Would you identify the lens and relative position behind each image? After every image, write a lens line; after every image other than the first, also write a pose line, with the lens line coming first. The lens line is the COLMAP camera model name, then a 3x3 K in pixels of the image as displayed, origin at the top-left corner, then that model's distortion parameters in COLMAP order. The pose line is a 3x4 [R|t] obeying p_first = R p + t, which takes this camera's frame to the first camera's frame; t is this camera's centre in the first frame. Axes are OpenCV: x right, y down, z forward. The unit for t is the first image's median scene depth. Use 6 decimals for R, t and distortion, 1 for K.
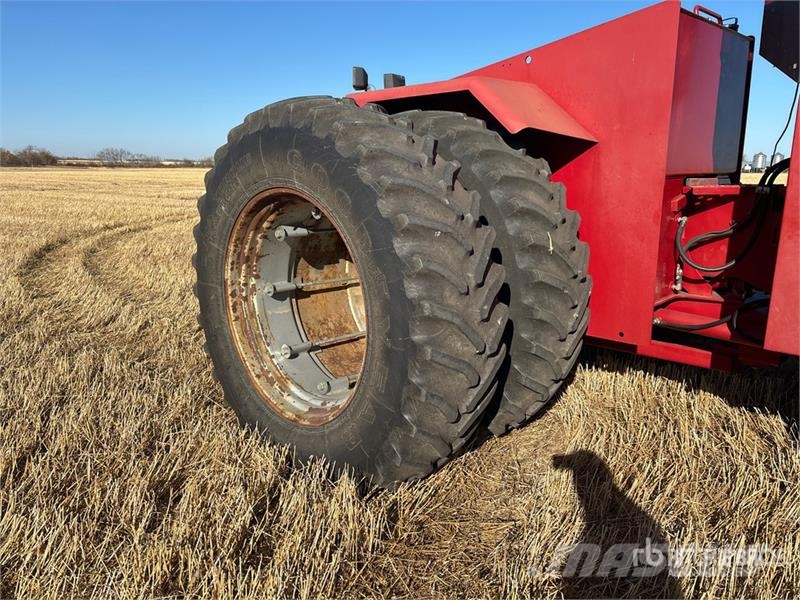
lens RADIAL K [[611.4, 0, 400.0], [0, 611.4, 300.0], [0, 0, 1]] dist [0.057224, -0.089135]
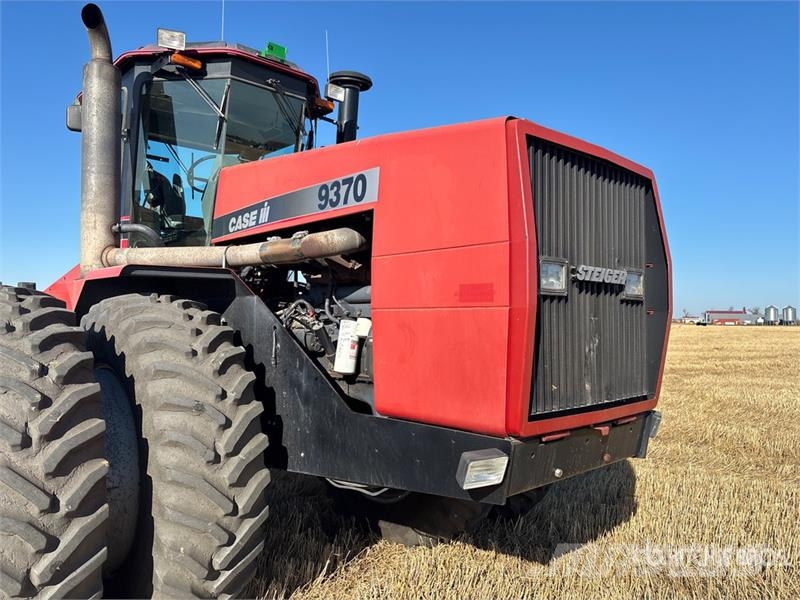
lens RADIAL K [[614.6, 0, 400.0], [0, 614.6, 300.0], [0, 0, 1]] dist [0.020829, 0.001271]
pose [[0.998911, 0.002709, -0.046574, 1.395018], [-0.013750, 0.971064, -0.238422, 0.114714], [0.044580, 0.238803, 0.970044, -0.808022]]
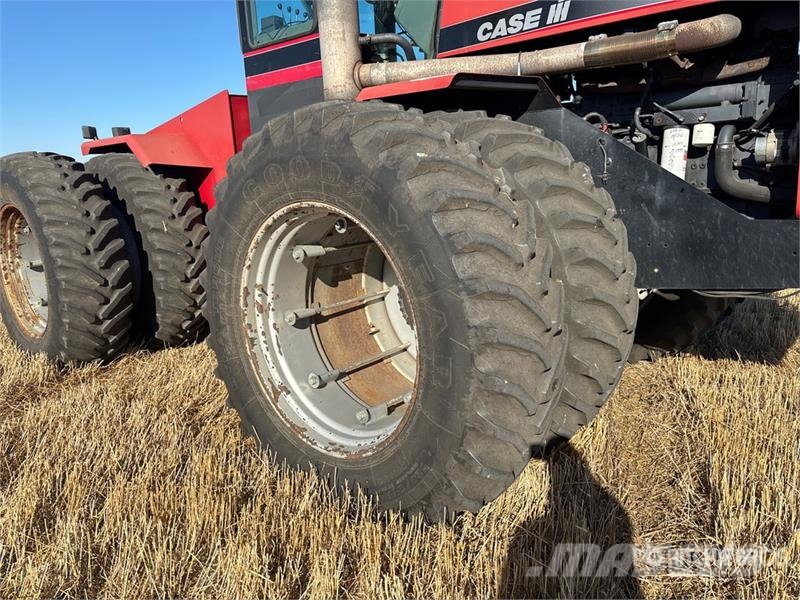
lens RADIAL K [[611.4, 0, 400.0], [0, 611.4, 300.0], [0, 0, 1]] dist [0.057224, -0.089135]
pose [[0.997399, -0.059312, 0.040945, 0.747264], [0.059394, 0.998234, -0.000794, 0.145176], [-0.040826, 0.003224, 0.999161, -0.737355]]
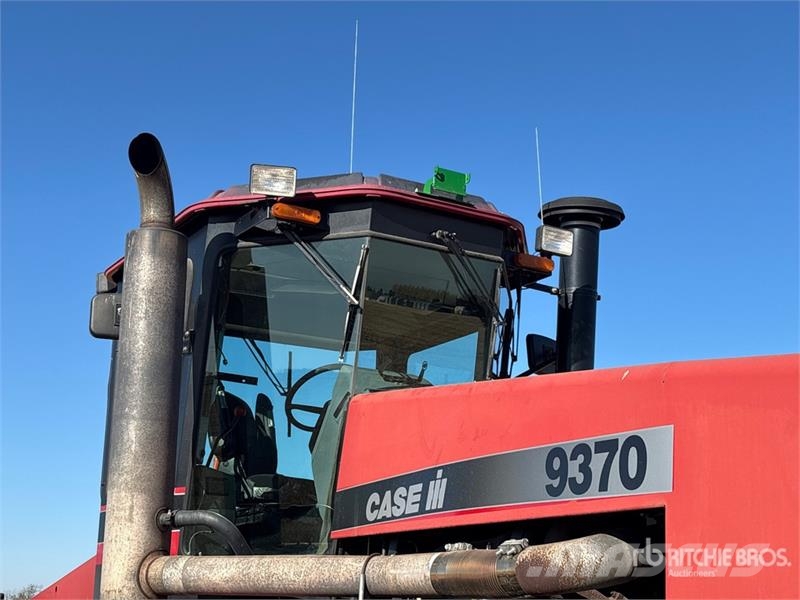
lens RADIAL K [[1221.0, 0, 400.0], [0, 1221.0, 300.0], [0, 0, 1]] dist [0.107770, -0.028897]
pose [[0.967164, -0.052475, -0.248675, 1.360163], [-0.065879, 0.893247, -0.444714, 0.053218], [0.245465, 0.446494, 0.860459, -0.865768]]
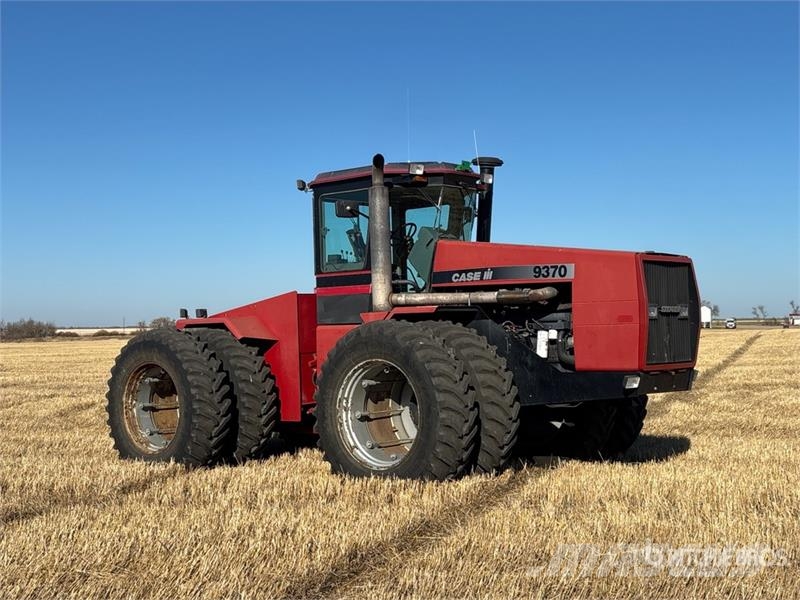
lens RADIAL K [[1178.4, 0, 405.0], [0, 1178.4, 283.8], [0, 0, 1]] dist [0.157640, -0.033894]
pose [[0.997298, -0.022853, 0.069824, 0.501311], [0.039522, 0.968042, -0.247656, 0.723585], [-0.061933, 0.249746, 0.966329, -3.695232]]
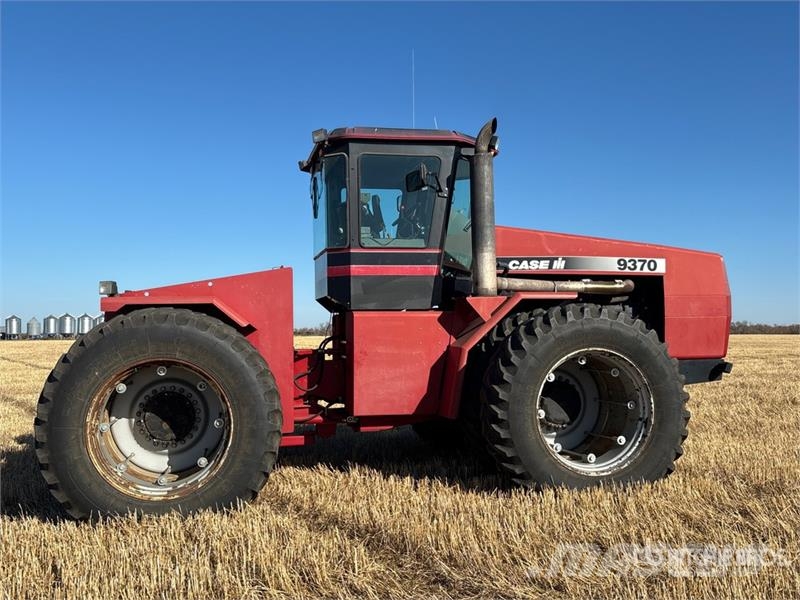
lens RADIAL K [[790.0, 0, 411.4], [0, 790.0, 297.7], [0, 0, 1]] dist [0.098622, -0.002713]
pose [[0.550464, 0.025060, 0.834483, -1.494751], [0.186796, 0.970511, -0.152365, 0.116606], [-0.813693, 0.239750, 0.529550, -0.734194]]
